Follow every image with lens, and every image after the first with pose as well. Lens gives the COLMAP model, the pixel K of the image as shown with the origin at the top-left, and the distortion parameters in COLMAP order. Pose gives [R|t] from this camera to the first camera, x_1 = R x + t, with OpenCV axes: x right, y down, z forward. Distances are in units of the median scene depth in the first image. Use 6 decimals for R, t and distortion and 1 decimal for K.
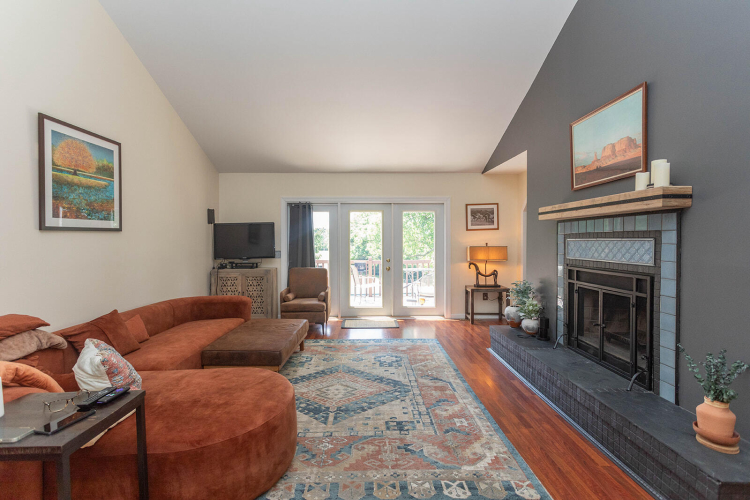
lens RADIAL K [[353.0, 0, 375.0], [0, 353.0, 250.0], [0, 0, 1]] dist [-0.001176, -0.000054]
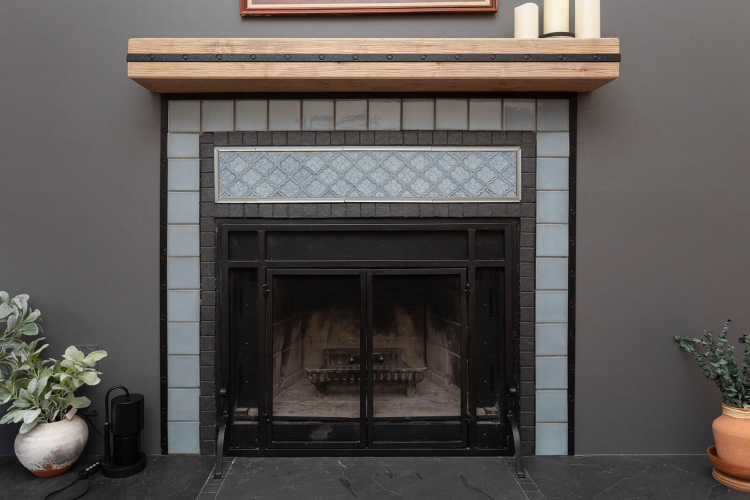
lens RADIAL K [[518.6, 0, 374.0], [0, 518.6, 211.4], [0, 0, 1]] dist [0.013569, 0.000157]
pose [[0.022299, 0.018087, 0.999588, 0.036168], [0.028209, 0.999427, -0.018713, 0.059307], [-0.999353, 0.028615, 0.021776, 1.043725]]
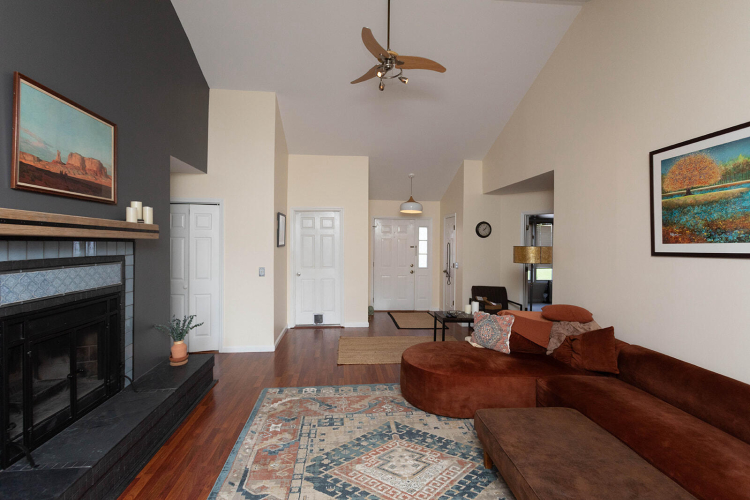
lens RADIAL K [[353.0, 0, 375.0], [0, 353.0, 250.0], [0, 0, 1]] dist [-0.001176, -0.000054]
pose [[-0.997250, -0.002374, -0.074073, 0.013154], [-0.005647, 0.999016, 0.044001, -0.114510], [0.073896, 0.044299, -0.996282, 1.976625]]
